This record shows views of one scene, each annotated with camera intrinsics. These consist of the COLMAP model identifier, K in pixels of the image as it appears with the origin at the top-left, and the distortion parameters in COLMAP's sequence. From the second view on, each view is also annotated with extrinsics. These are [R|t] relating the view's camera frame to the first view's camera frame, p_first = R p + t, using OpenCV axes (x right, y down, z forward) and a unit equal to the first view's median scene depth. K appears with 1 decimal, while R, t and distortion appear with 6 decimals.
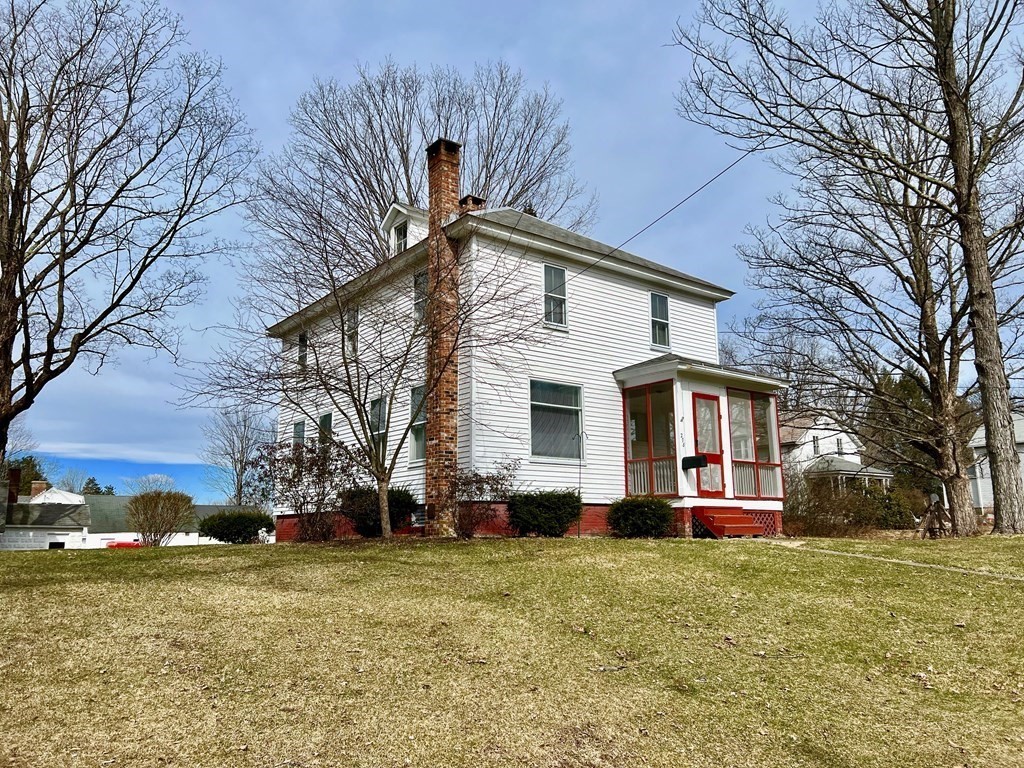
lens RADIAL K [[770.7, 0, 507.9], [0, 770.7, 383.8], [0, 0, 1]] dist [0.062308, -0.058980]
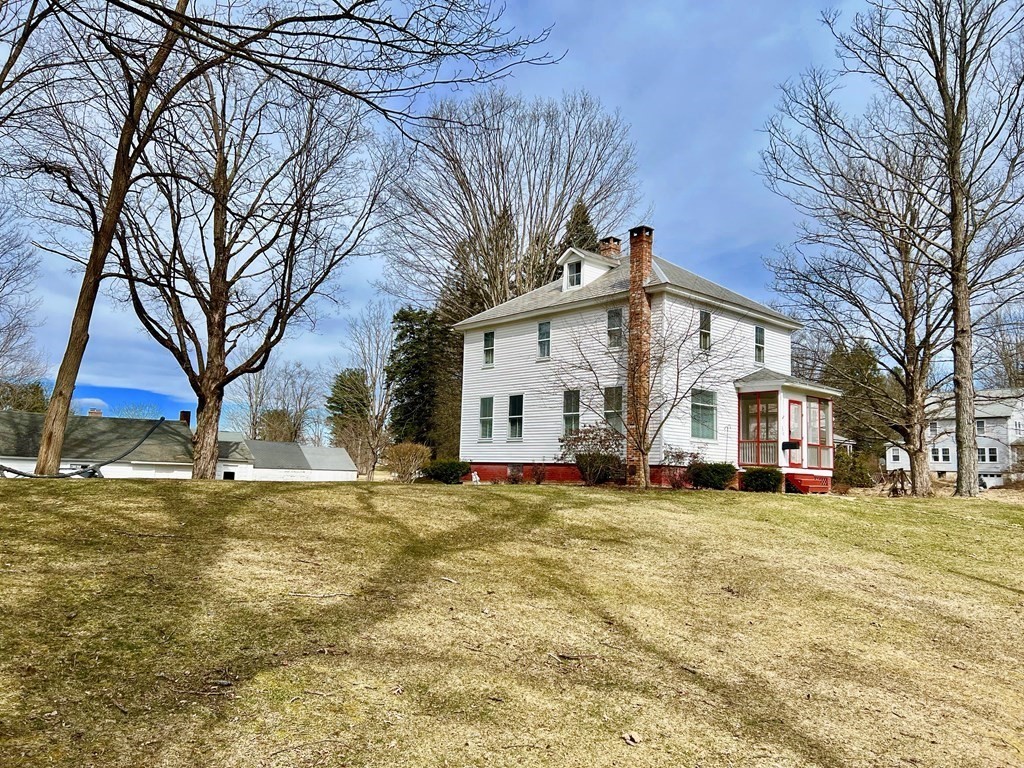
lens RADIAL K [[770.7, 0, 512.4], [0, 770.7, 387.5], [0, 0, 1]] dist [0.062308, -0.058980]
pose [[0.995614, 0.049615, 0.079312, -0.402760], [-0.055778, 0.995432, 0.077480, -0.094659], [-0.075106, -0.081564, 0.993834, -0.457194]]
